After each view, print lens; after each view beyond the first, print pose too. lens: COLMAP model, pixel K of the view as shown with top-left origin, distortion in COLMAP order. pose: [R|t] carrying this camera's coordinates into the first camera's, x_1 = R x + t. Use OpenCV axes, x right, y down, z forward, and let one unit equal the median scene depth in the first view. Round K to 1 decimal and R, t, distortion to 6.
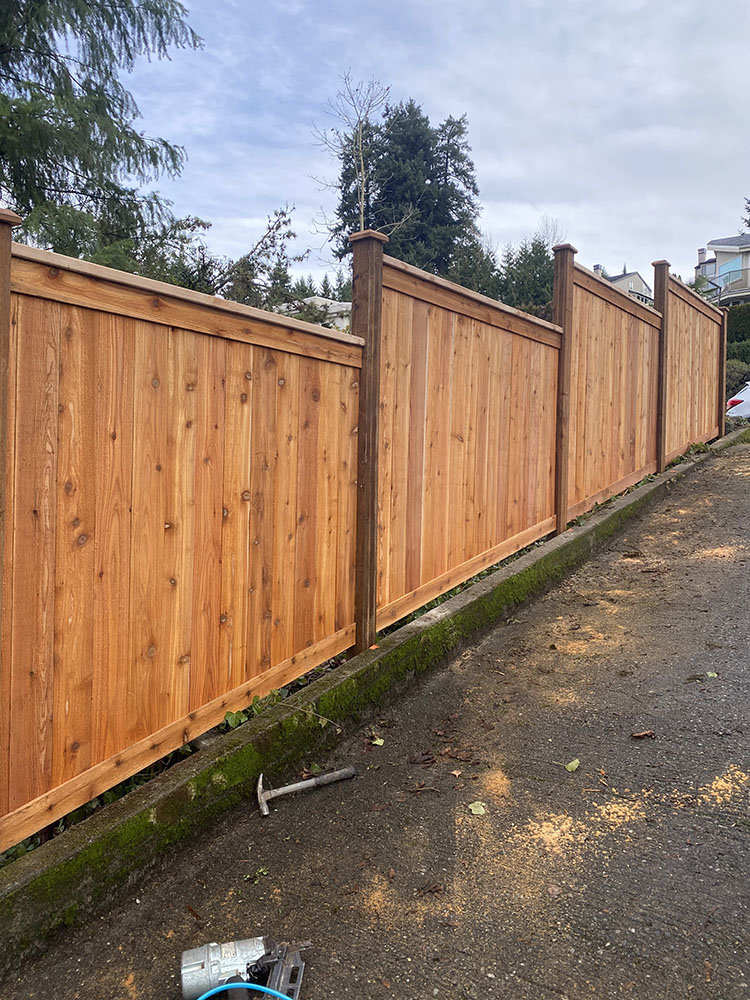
lens RADIAL K [[804.9, 0, 375.0], [0, 804.9, 500.0], [0, 0, 1]] dist [0.070371, -0.146910]
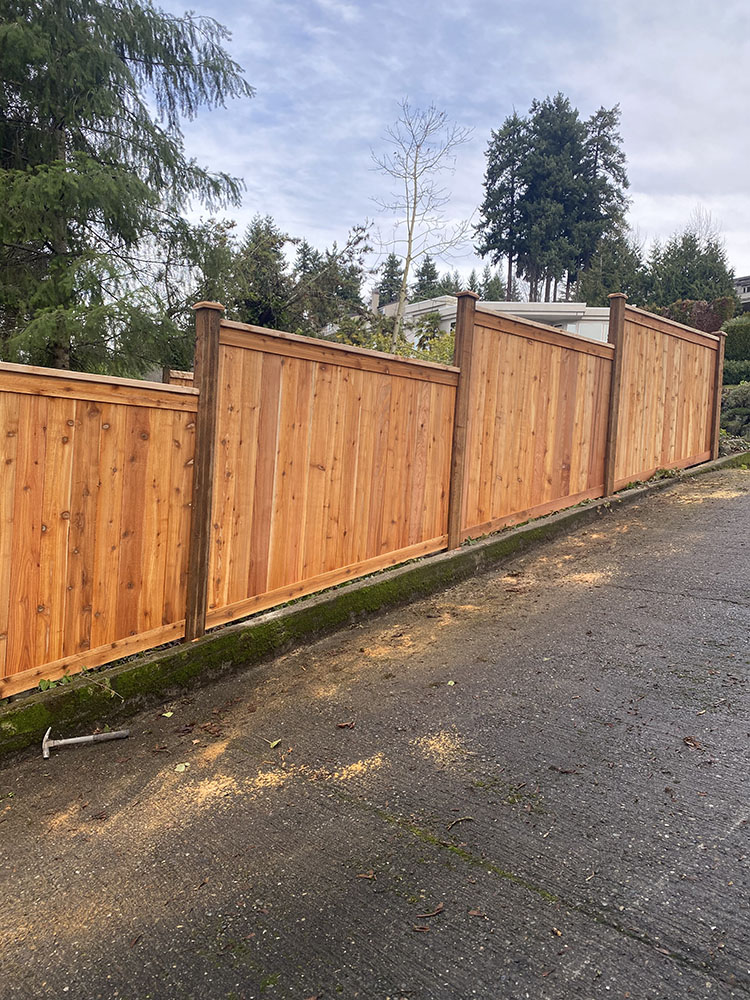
lens RADIAL K [[804.9, 0, 375.0], [0, 804.9, 500.0], [0, 0, 1]] dist [0.070371, -0.146910]
pose [[0.982657, 0.042606, -0.180472, 0.369430], [-0.041351, 0.999087, 0.010714, -0.042364], [0.180764, -0.003065, 0.983522, -0.125966]]
